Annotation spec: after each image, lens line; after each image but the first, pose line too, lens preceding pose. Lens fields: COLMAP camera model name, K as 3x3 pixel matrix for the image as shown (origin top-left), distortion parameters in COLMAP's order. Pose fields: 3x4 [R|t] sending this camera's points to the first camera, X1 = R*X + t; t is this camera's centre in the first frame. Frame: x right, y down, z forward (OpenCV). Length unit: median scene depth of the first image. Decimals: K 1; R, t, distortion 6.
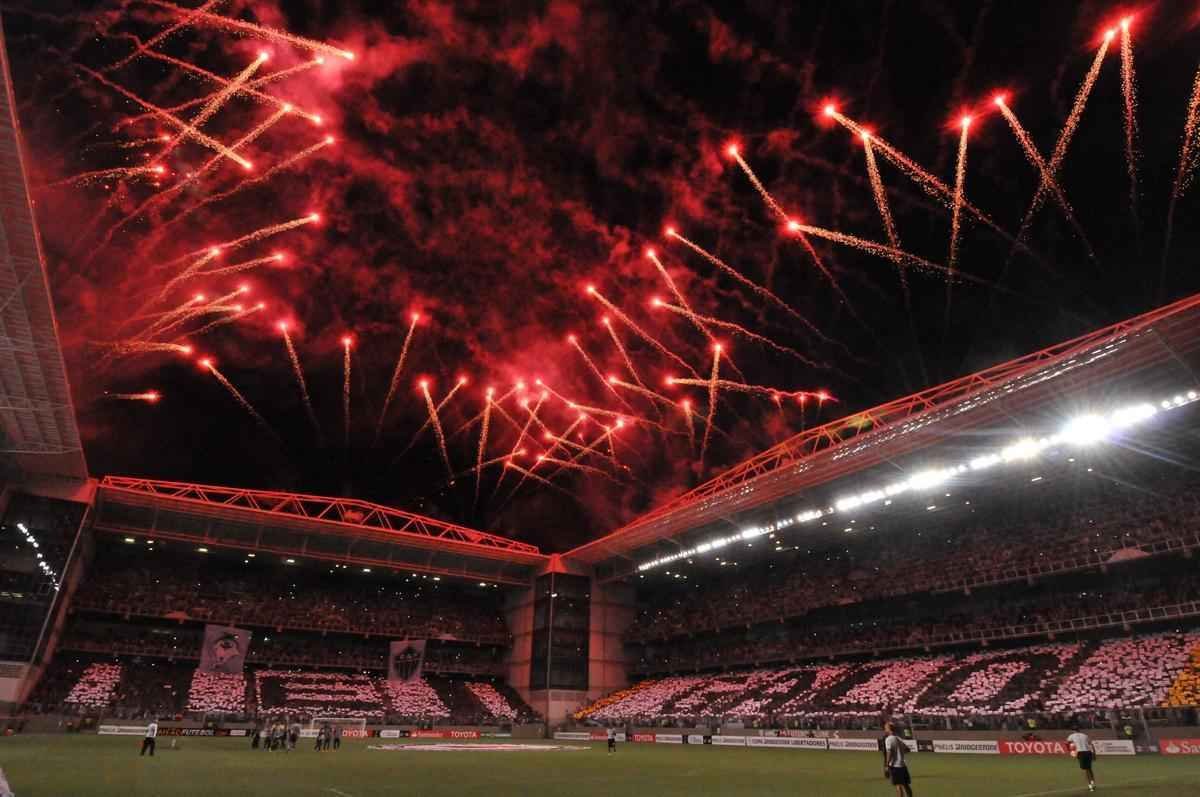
lens RADIAL K [[636.5, 0, 600.0], [0, 636.5, 398.5], [0, 0, 1]] dist [0.002053, -0.028341]
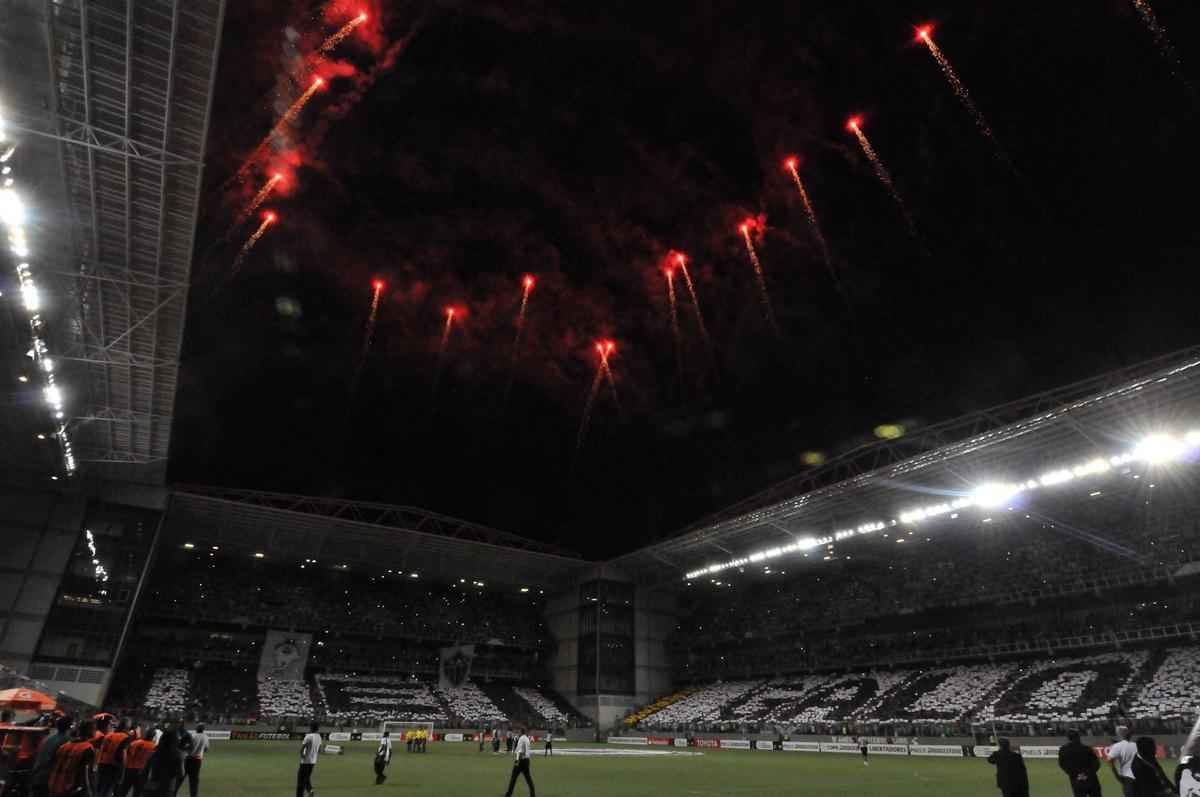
lens RADIAL K [[636.5, 0, 600.0], [0, 636.5, 398.5], [0, 0, 1]] dist [0.002053, -0.028341]
pose [[0.999970, 0.007699, 0.000239, -0.110004], [-0.007698, 0.999960, -0.004490, -0.015844], [-0.000273, 0.004488, 0.999990, -0.026768]]
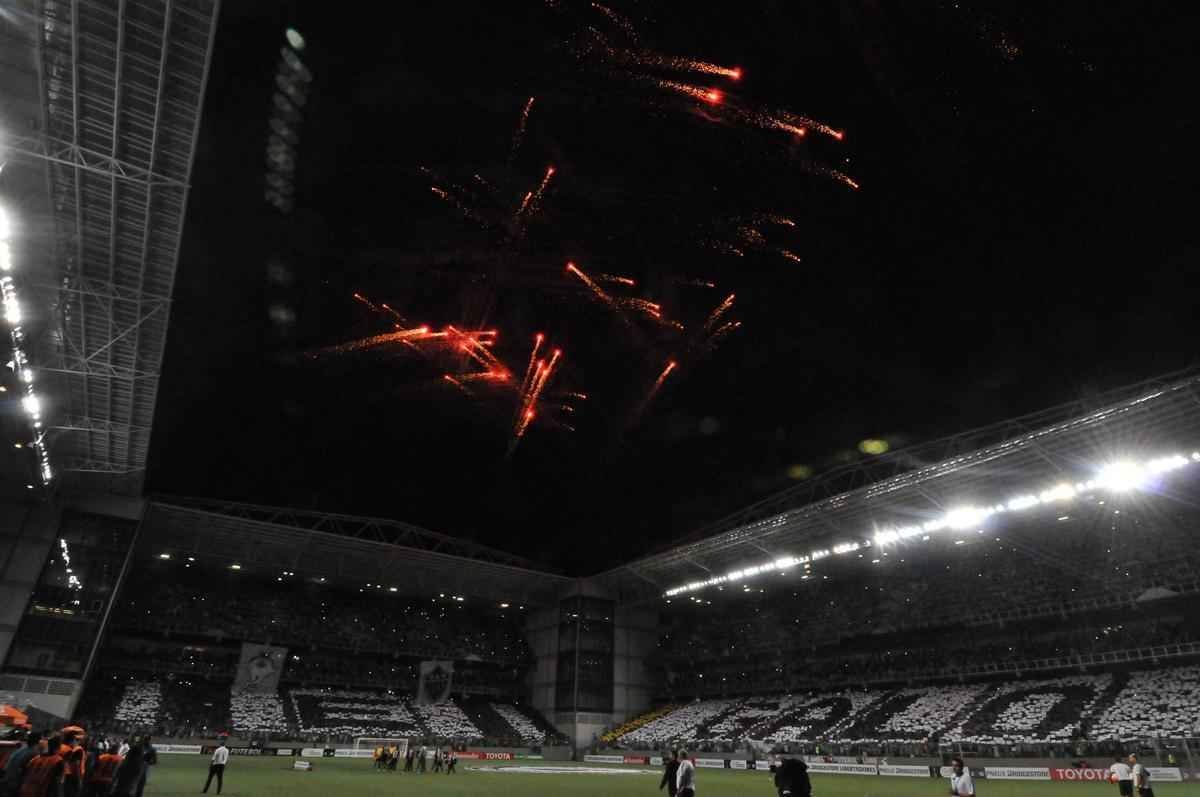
lens RADIAL K [[636.7, 0, 603.3], [0, 636.7, 397.4], [0, 0, 1]] dist [0.000825, -0.027006]
pose [[0.999363, 0.026760, 0.023595, -0.100042], [-0.026095, 0.999266, -0.028052, -0.022840], [-0.024328, 0.027418, 0.999328, -0.038855]]
